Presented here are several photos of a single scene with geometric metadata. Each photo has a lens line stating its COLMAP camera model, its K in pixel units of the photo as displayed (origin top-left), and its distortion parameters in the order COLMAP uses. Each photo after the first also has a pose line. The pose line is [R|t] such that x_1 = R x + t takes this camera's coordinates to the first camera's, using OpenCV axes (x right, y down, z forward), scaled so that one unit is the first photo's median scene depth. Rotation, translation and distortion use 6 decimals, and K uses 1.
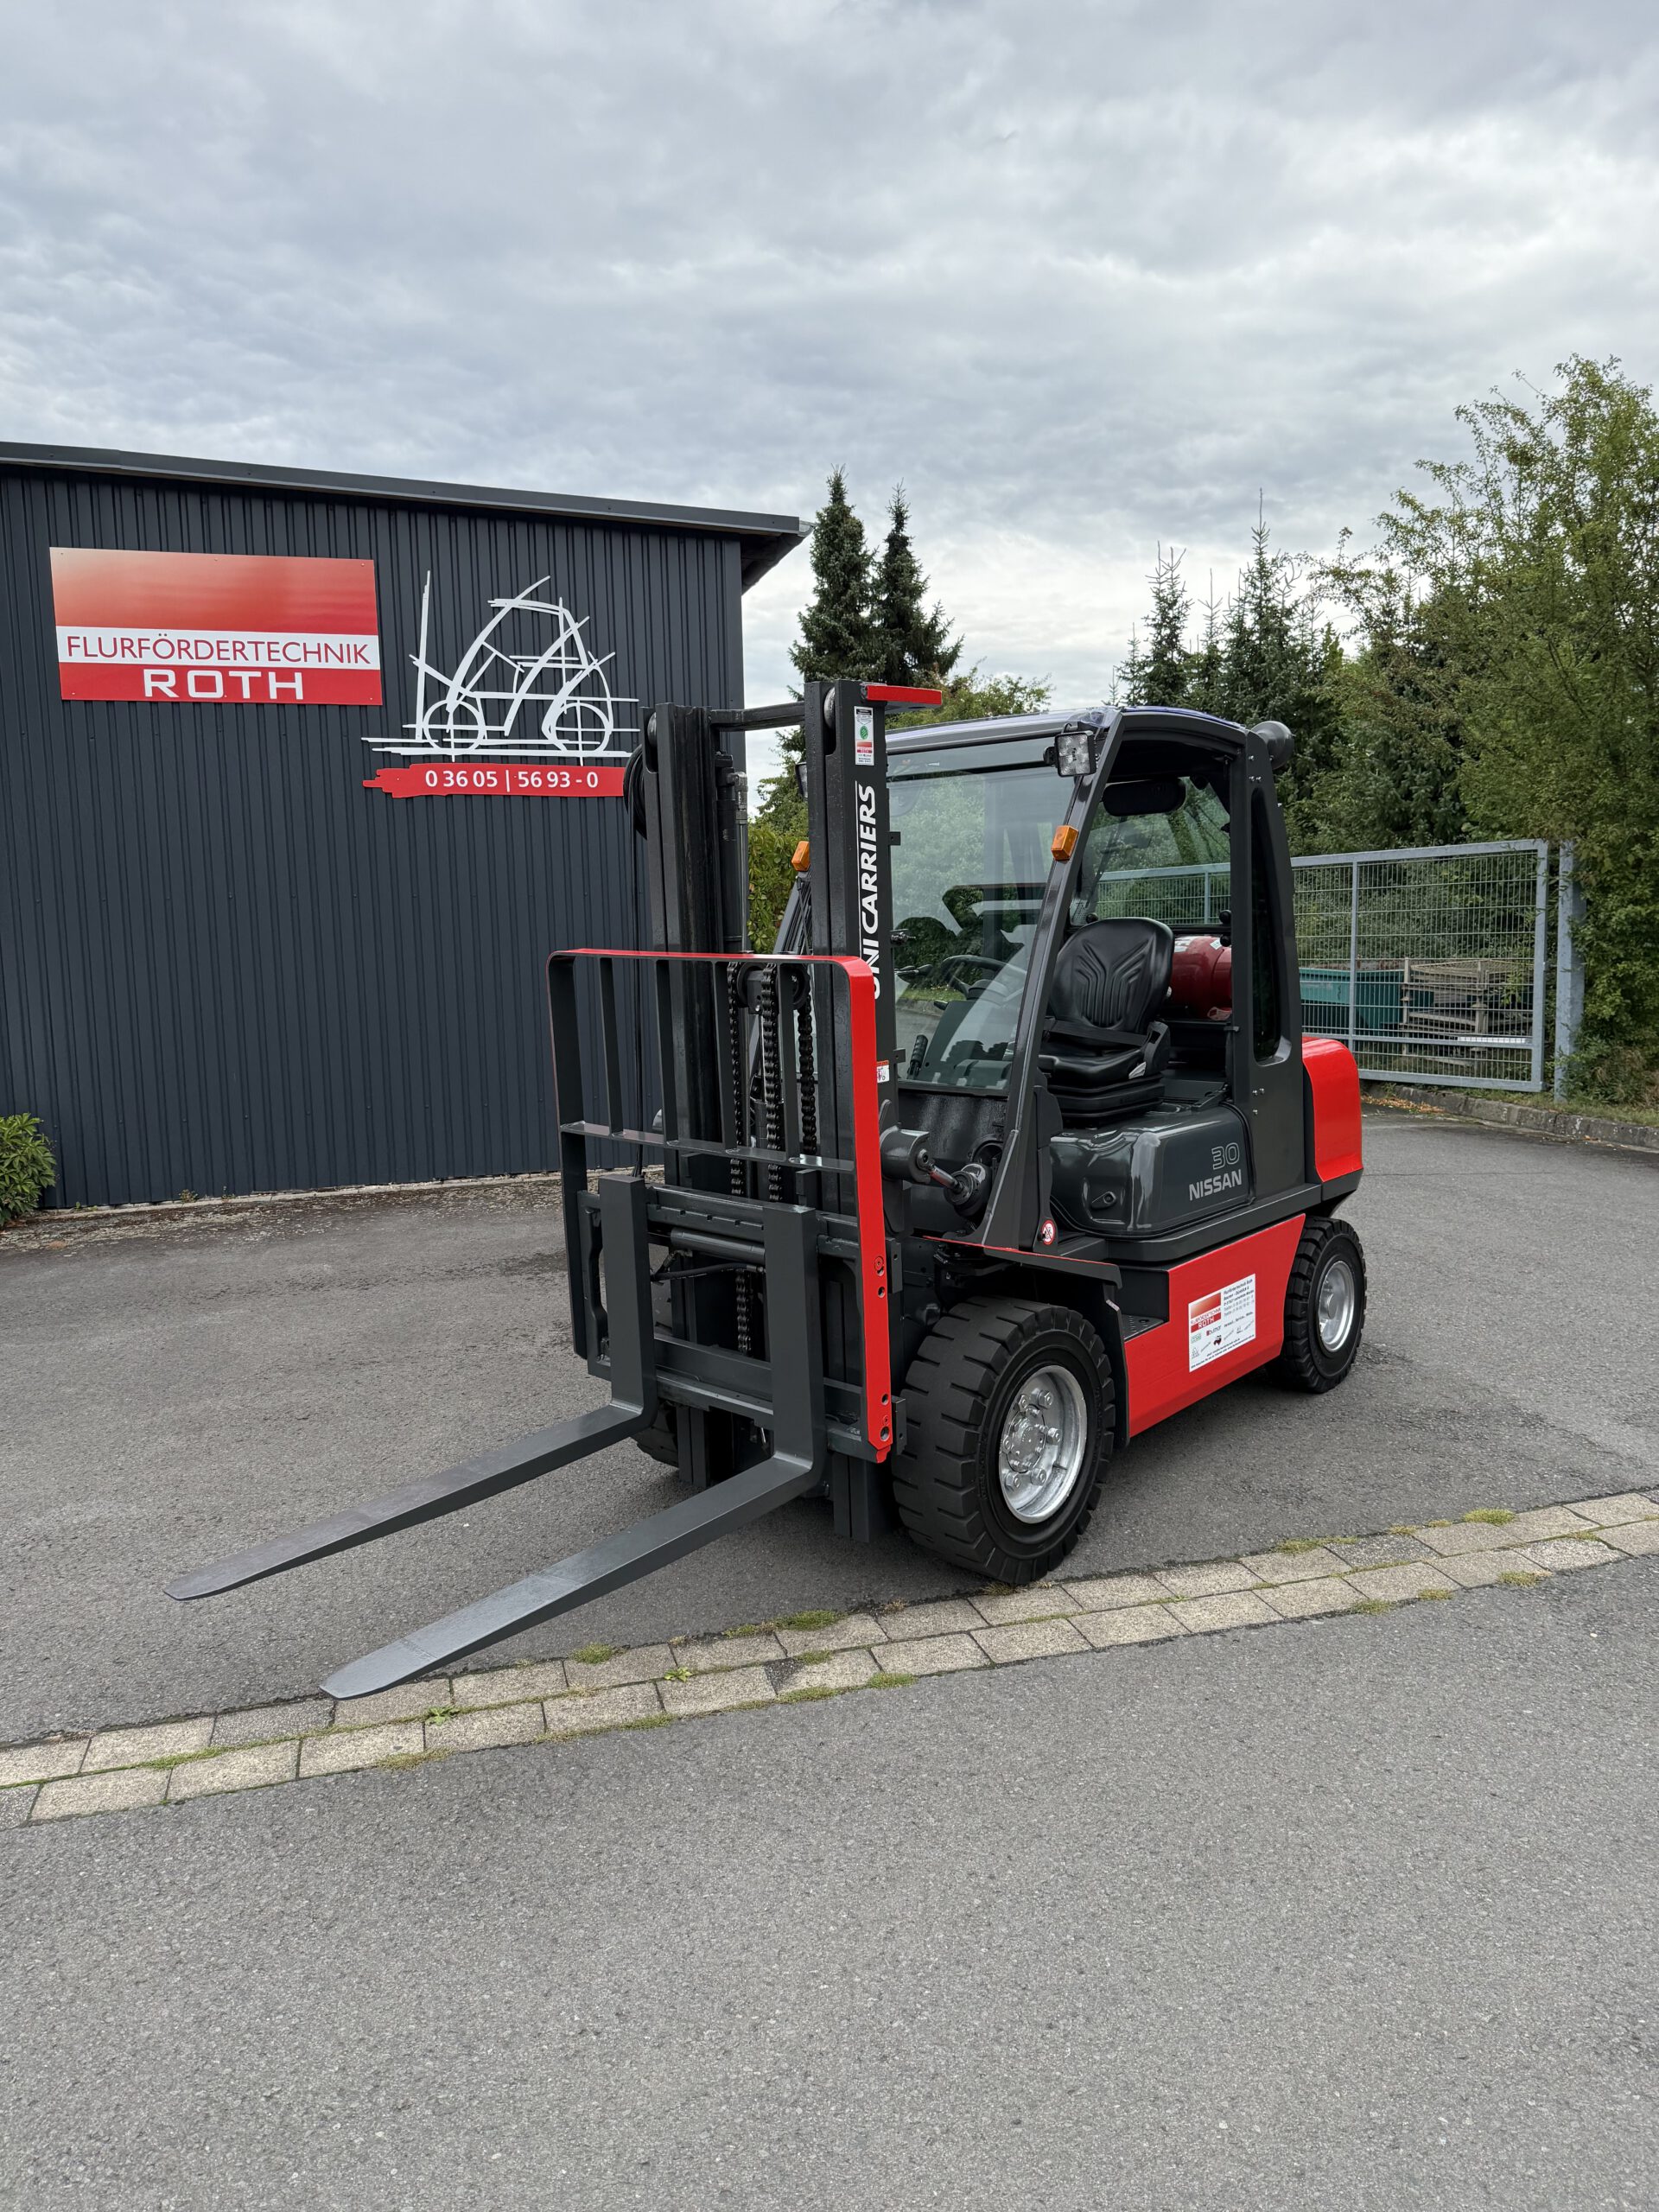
lens RADIAL K [[1515.0, 0, 832.0], [0, 1515.0, 1142.8], [0, 0, 1]] dist [0.144329, -0.303049]
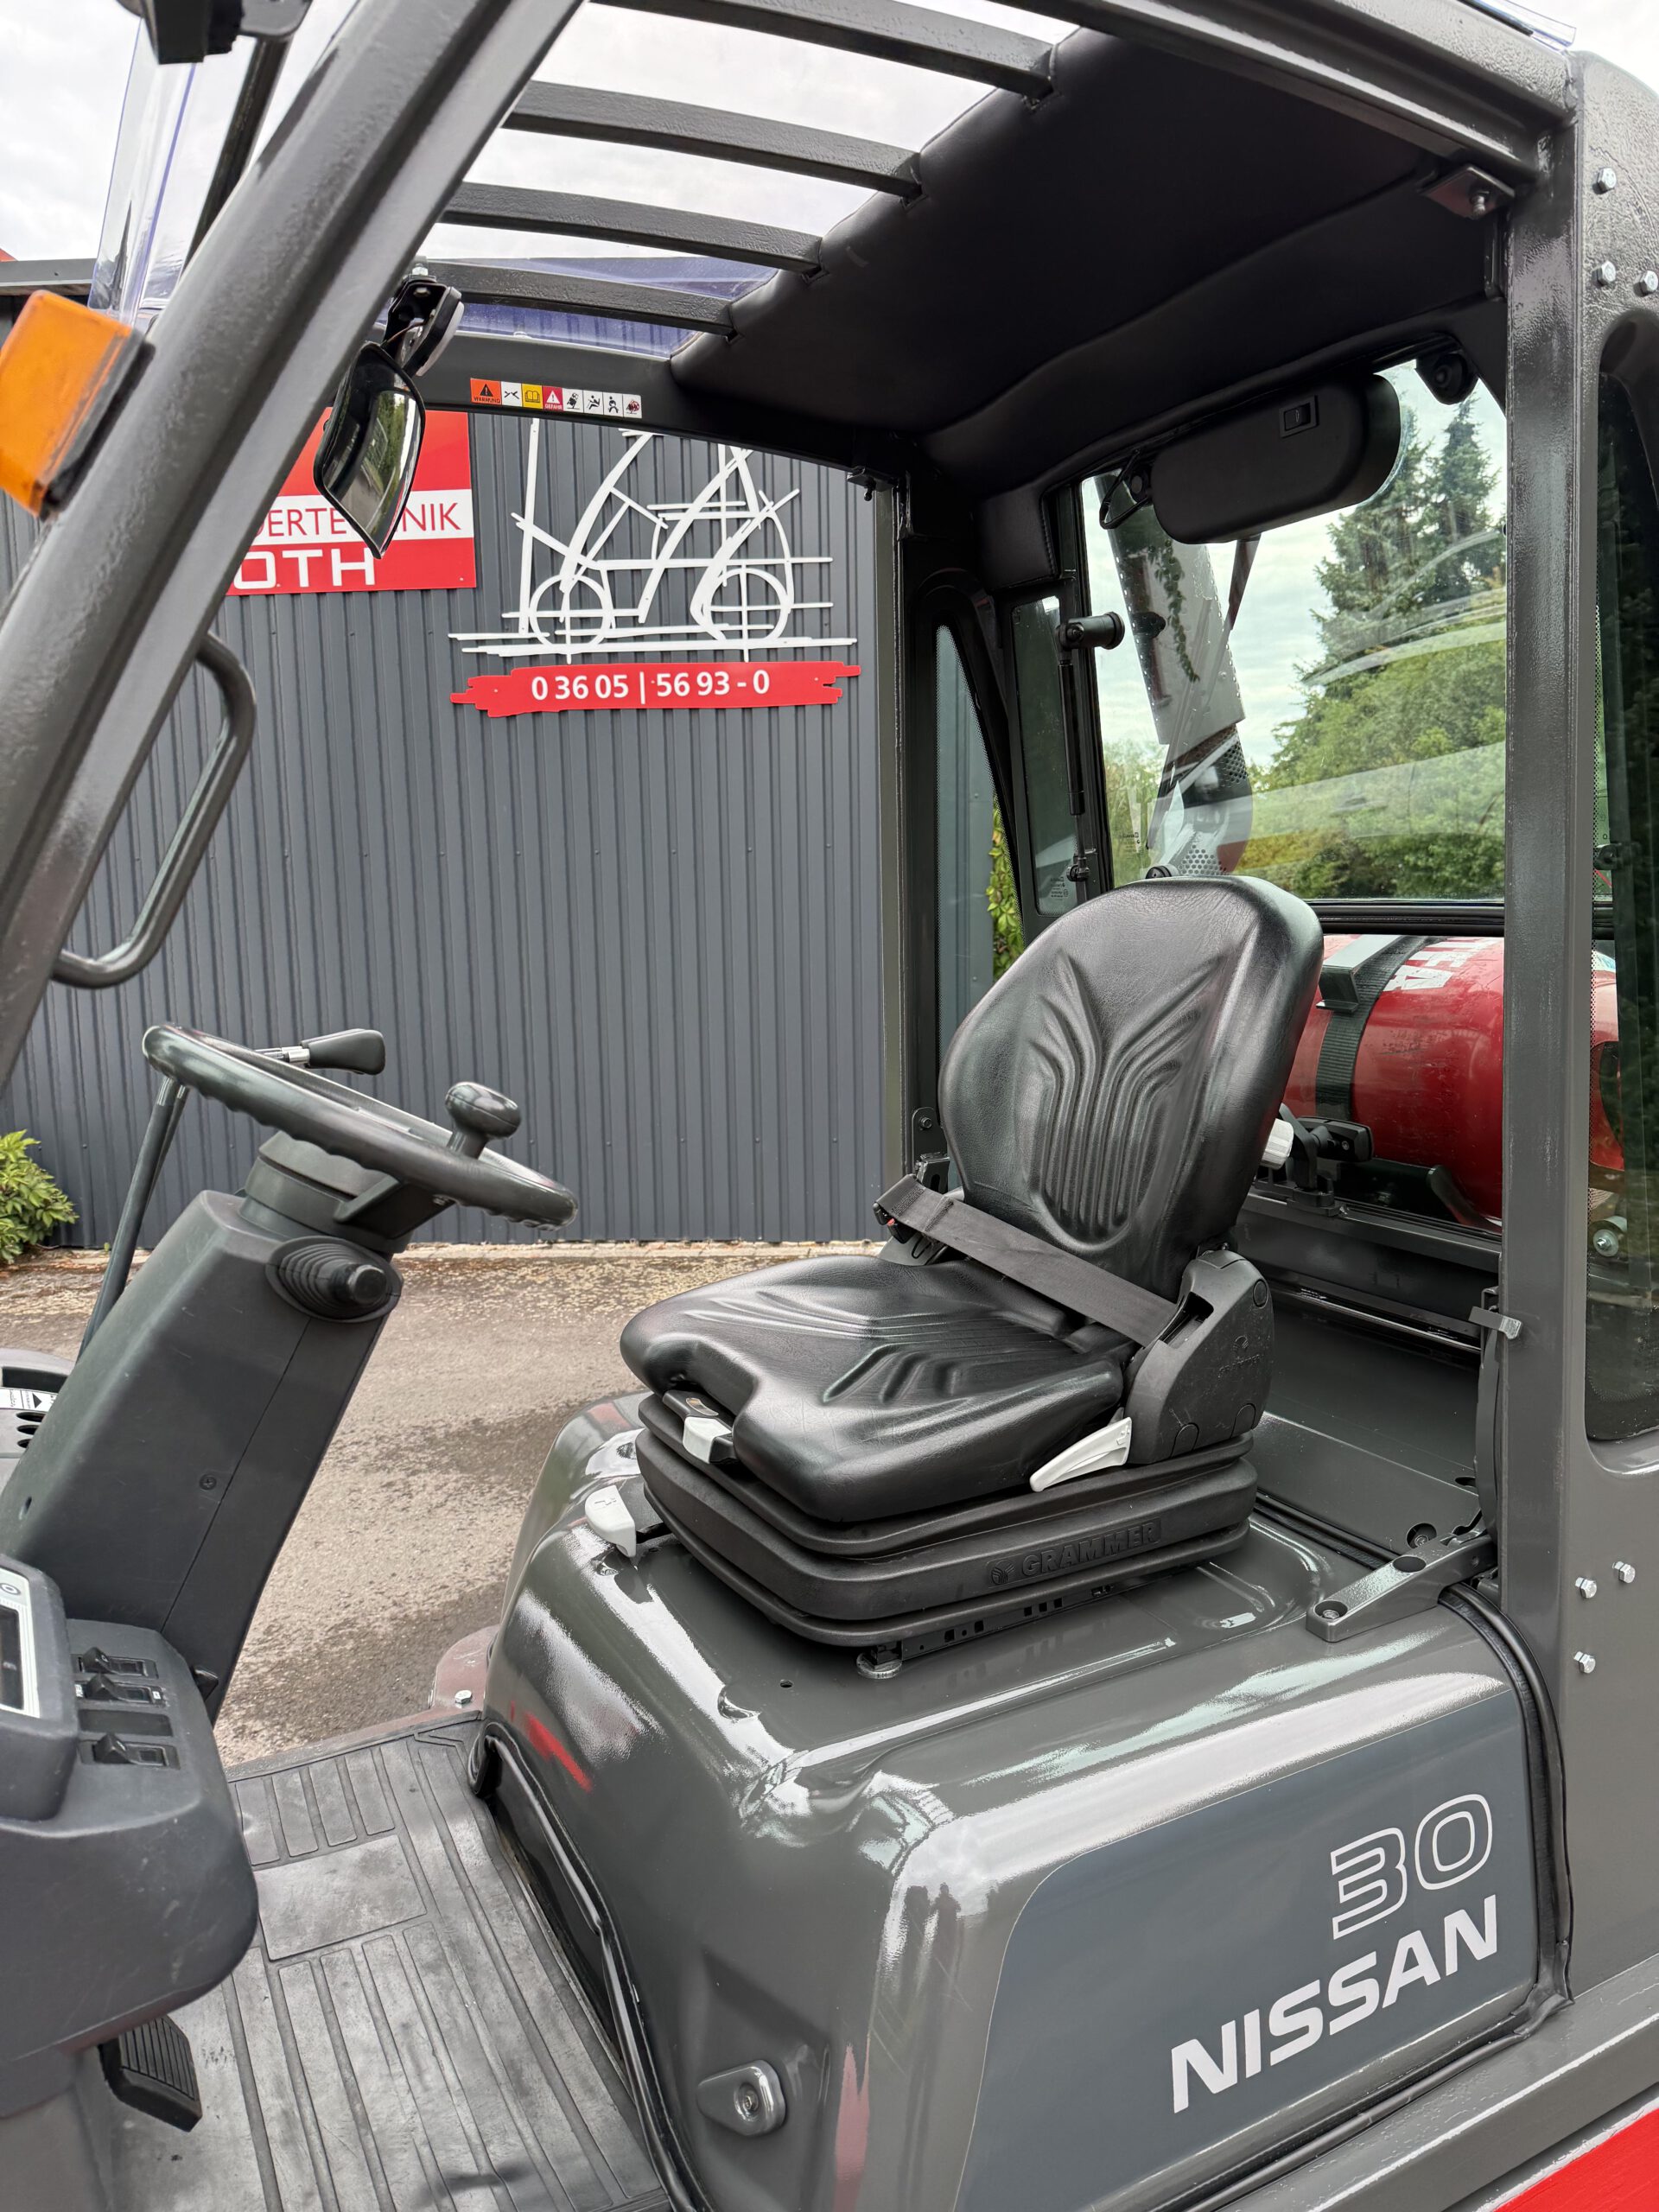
lens RADIAL K [[1533.1, 0, 824.3], [0, 1533.1, 1156.7], [0, 0, 1]] dist [0.071775, -0.142278]
pose [[0.936916, 0.063551, -0.343729, 0.124806], [-0.053794, 0.997834, 0.037859, -0.054499], [0.345390, -0.016980, 0.938305, 0.370647]]
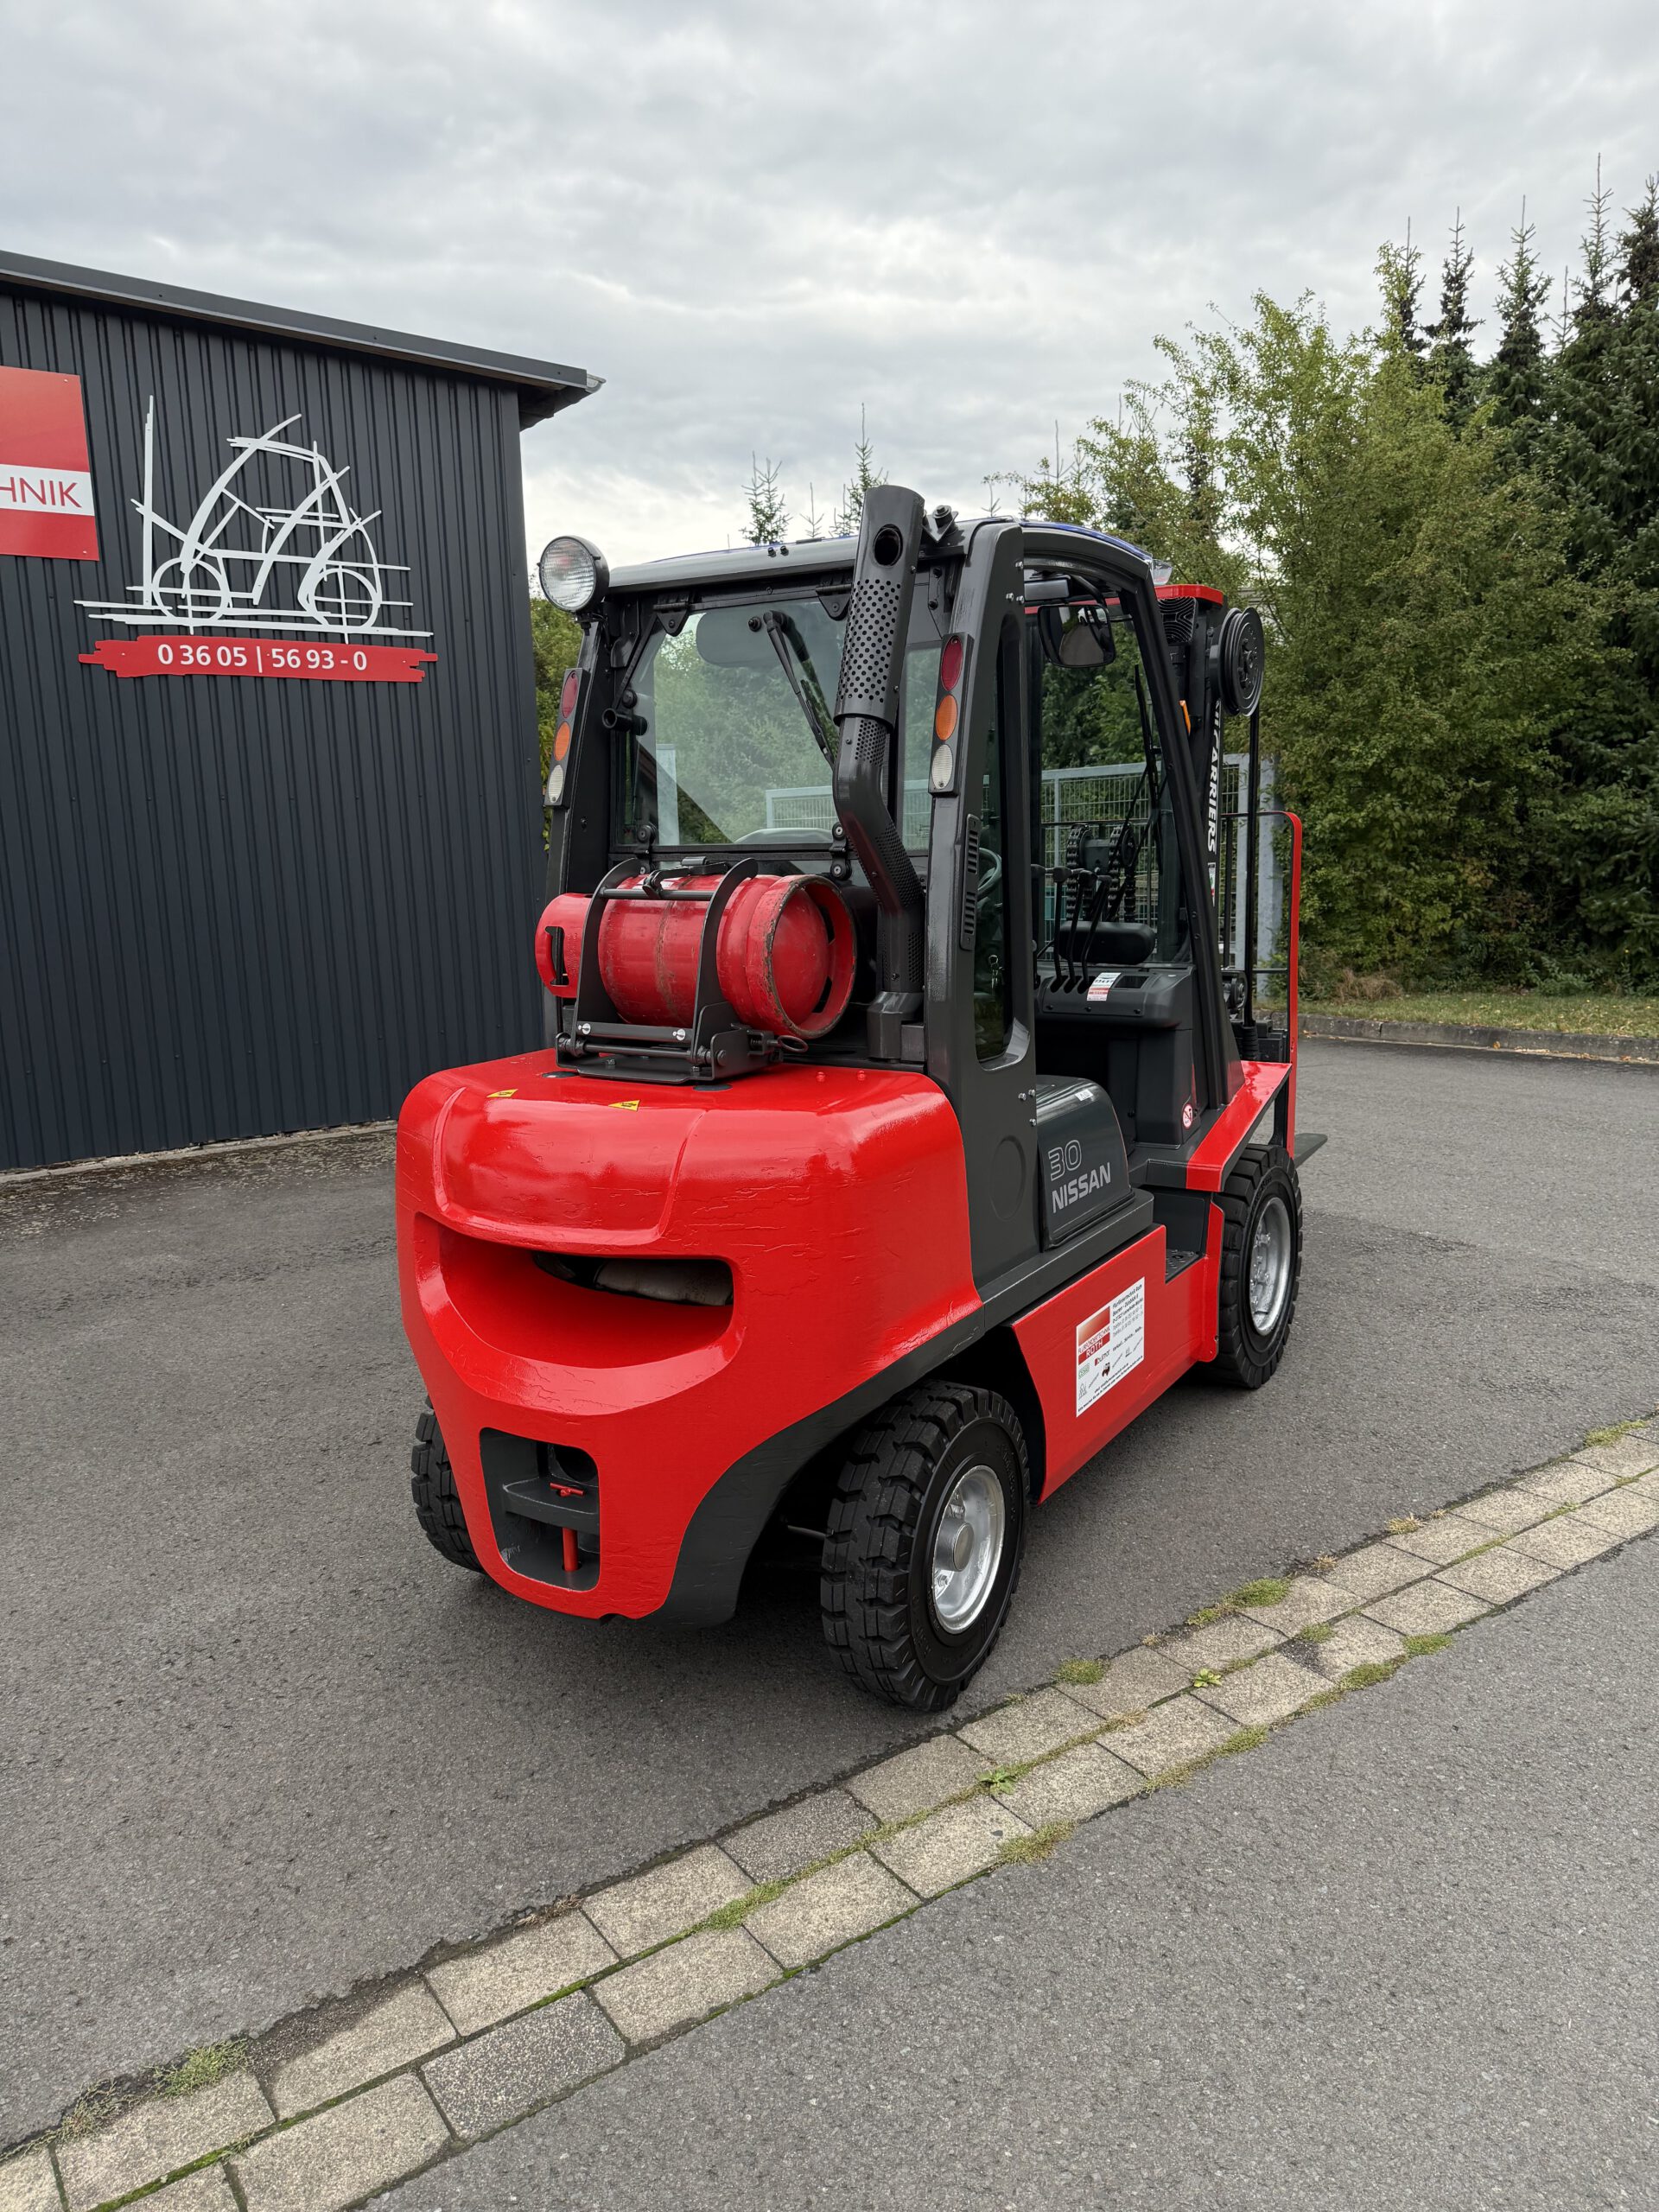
lens RADIAL K [[1548.2, 0, 844.6], [0, 1548.2, 1140.8], [0, 0, 1]] dist [0.000014, -0.003977]
pose [[0.945935, -0.068650, 0.317007, -0.199304], [0.055389, 0.997178, 0.050669, -0.001185], [-0.319591, -0.030371, 0.947069, 0.098852]]
